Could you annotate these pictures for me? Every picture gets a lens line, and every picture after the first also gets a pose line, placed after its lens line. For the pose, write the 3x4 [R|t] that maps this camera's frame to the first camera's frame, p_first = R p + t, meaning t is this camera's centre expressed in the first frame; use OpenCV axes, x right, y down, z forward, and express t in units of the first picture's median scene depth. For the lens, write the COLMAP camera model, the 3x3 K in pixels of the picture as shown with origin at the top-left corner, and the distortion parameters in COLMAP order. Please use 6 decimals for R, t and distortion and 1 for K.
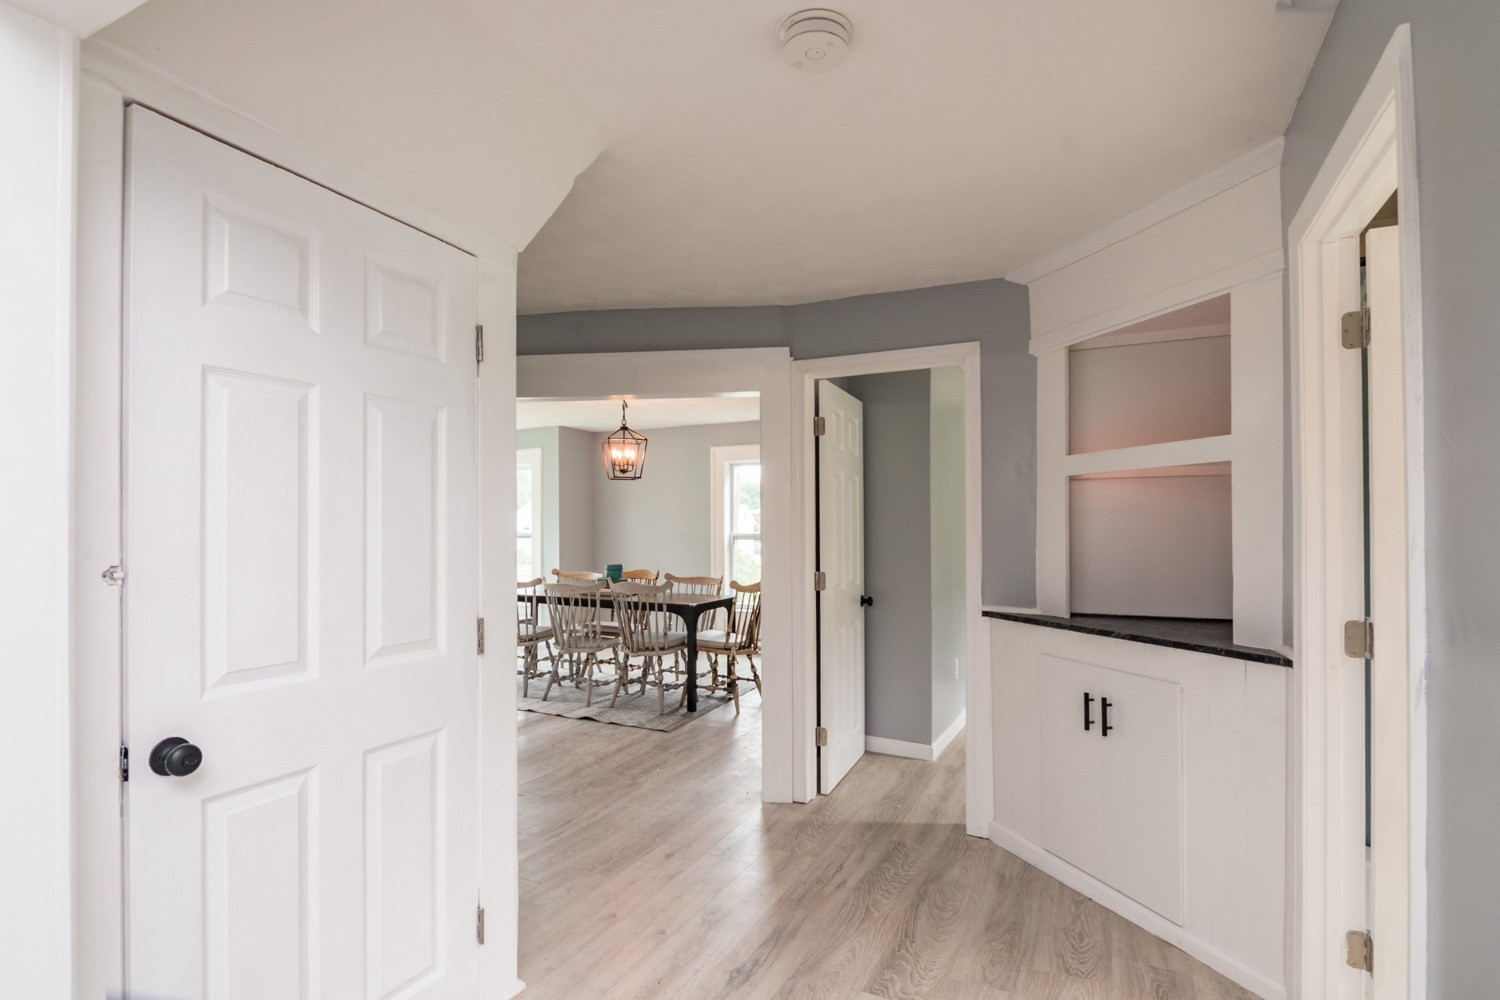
lens RADIAL K [[744.2, 0, 731.7], [0, 744.2, 516.9], [0, 0, 1]] dist [-0.014847, -0.000967]
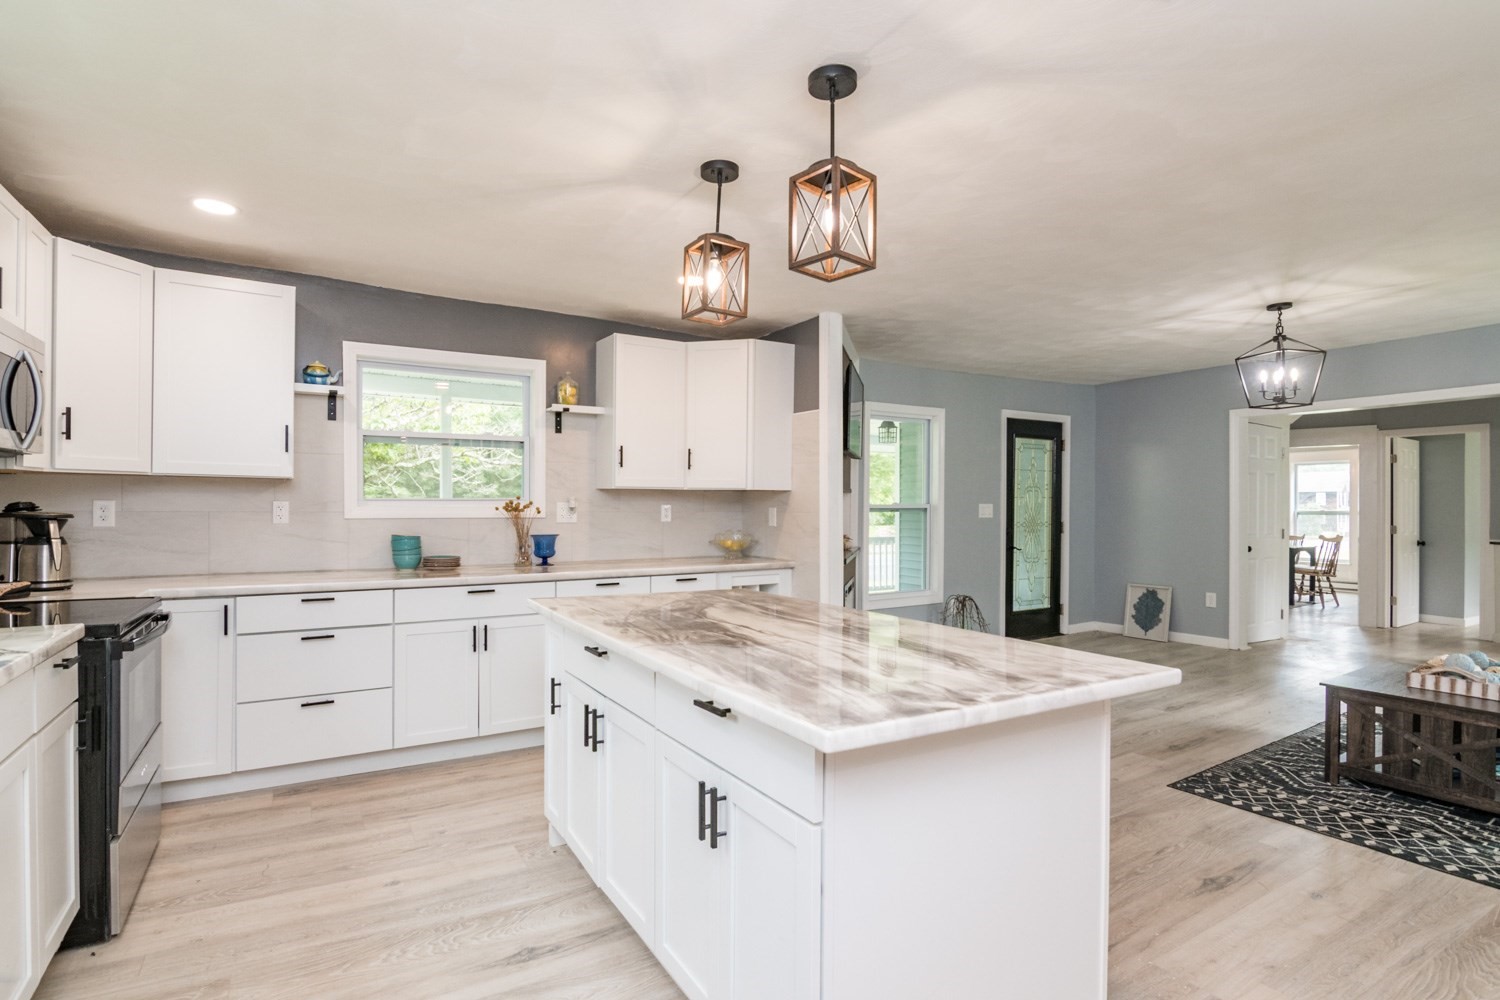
lens RADIAL K [[723.8, 0, 723.9], [0, 723.8, 509.3], [0, 0, 1]] dist [-0.010807, -0.000851]
pose [[0.837027, 0.004039, -0.547147, -0.383794], [0.005122, 0.999871, 0.015216, -0.016371], [0.547138, -0.015539, 0.836898, -1.868731]]
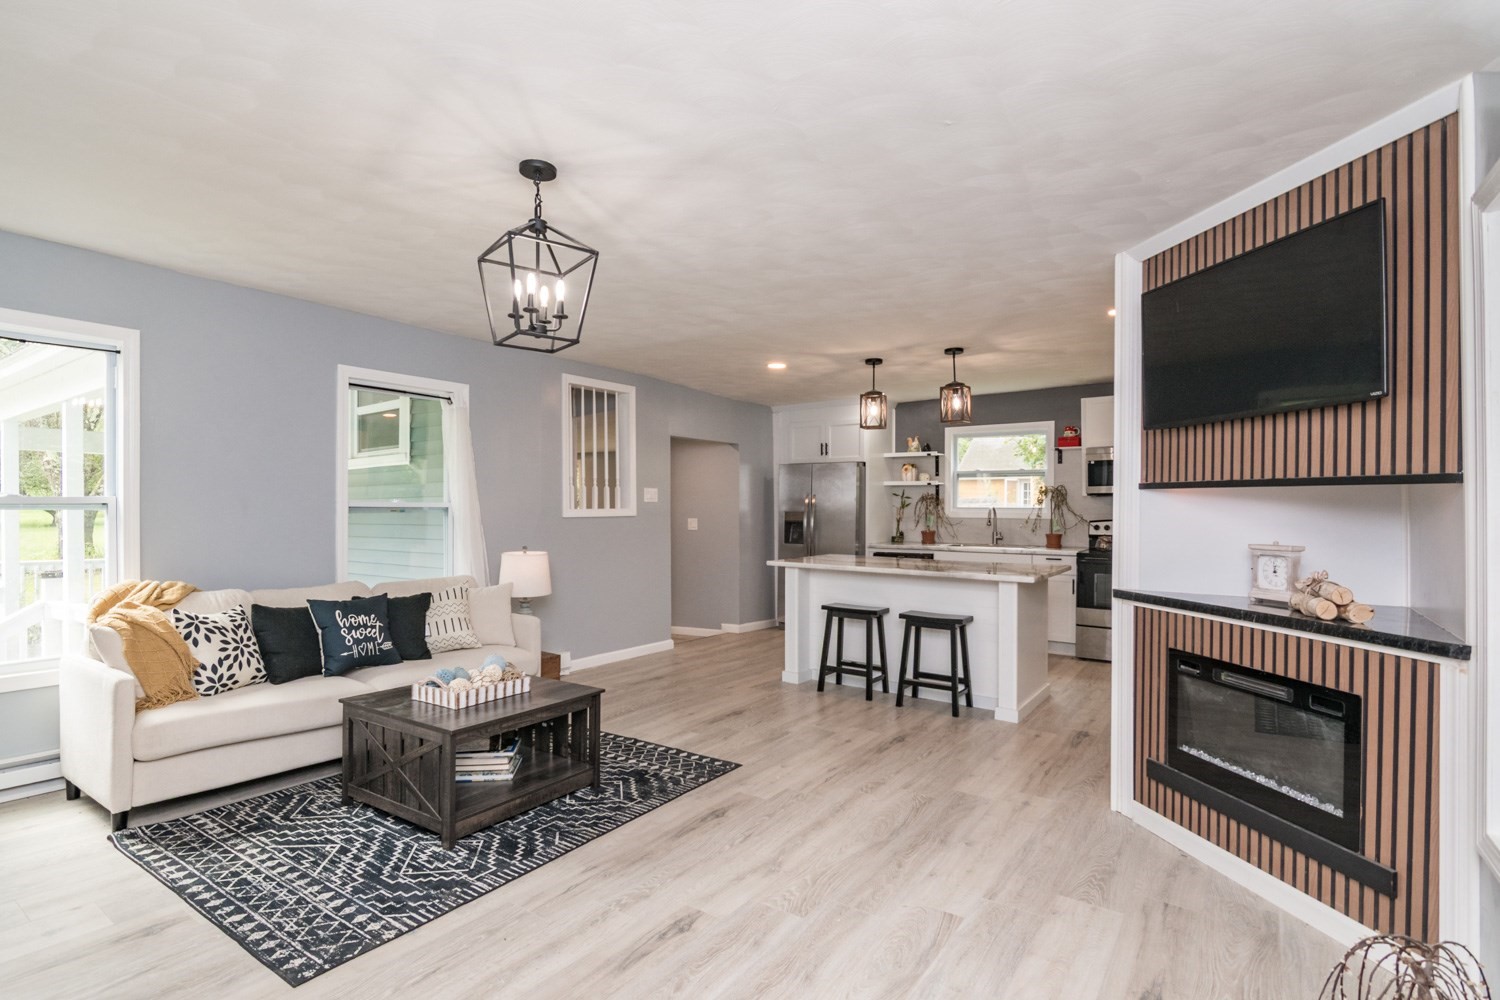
lens RADIAL K [[744.2, 0, 731.7], [0, 744.2, 516.9], [0, 0, 1]] dist [-0.014847, -0.000967]
pose [[-0.989089, -0.005766, 0.147205, -0.551537], [-0.005614, 0.999983, 0.001452, -0.001680], [-0.147211, 0.000610, -0.989105, 0.271310]]
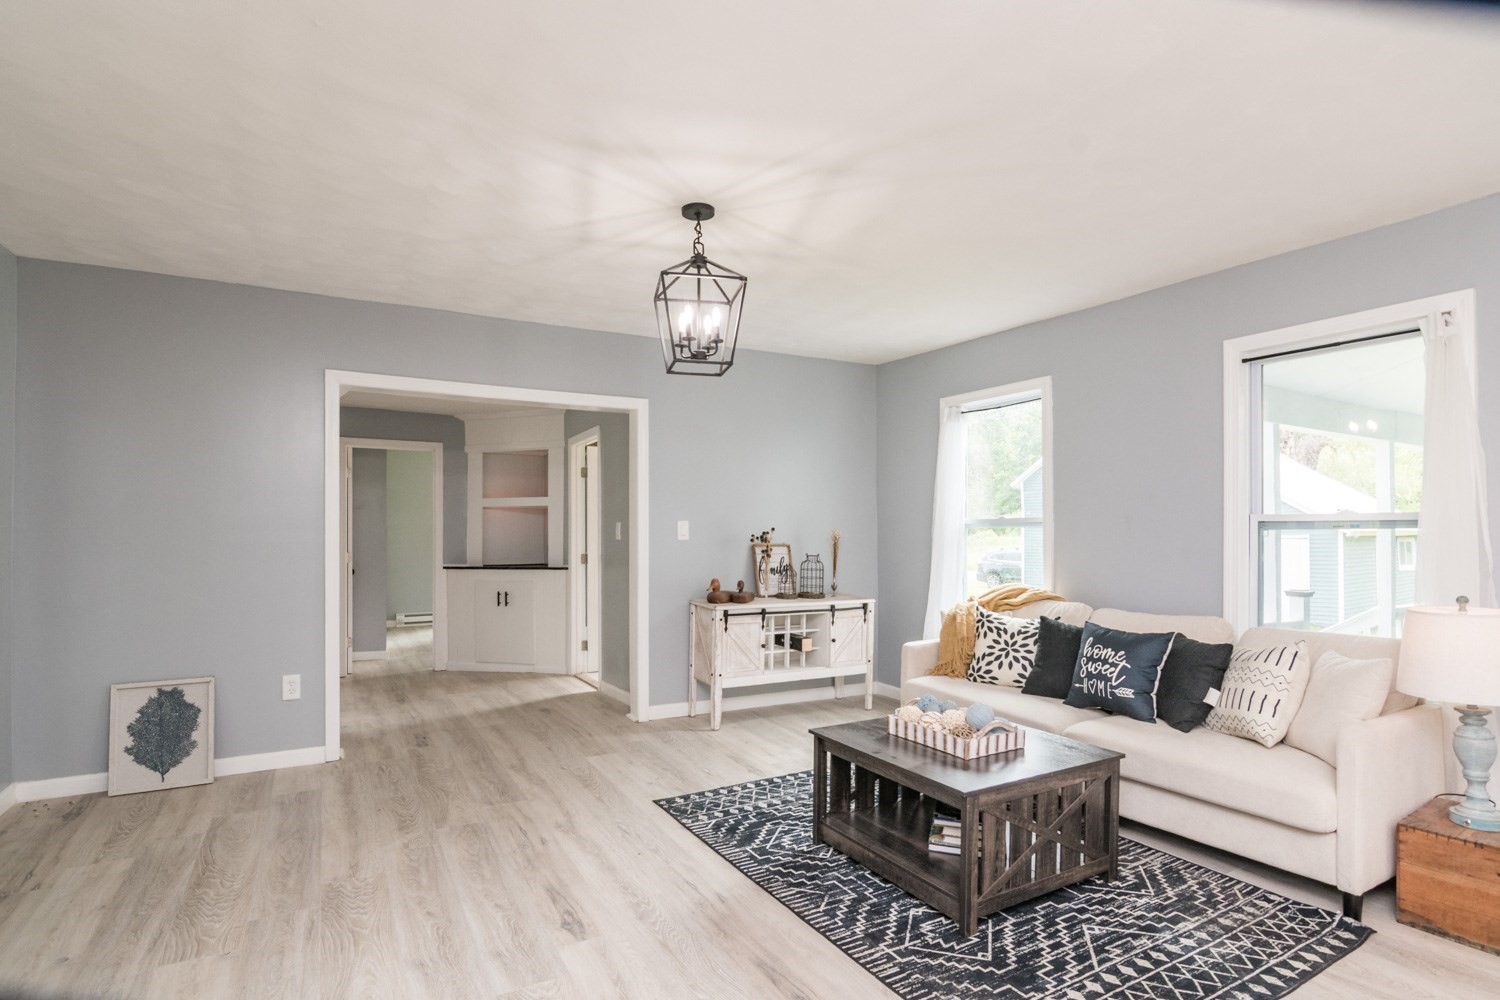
lens RADIAL K [[760.9, 0, 744.9], [0, 760.9, 528.5], [0, 0, 1]] dist [-0.010116, -0.001422]
pose [[0.564515, 0.007408, 0.825390, -0.889382], [-0.012547, 0.999921, -0.000393, 0.004023], [-0.825327, -0.010135, 0.564563, -0.876475]]
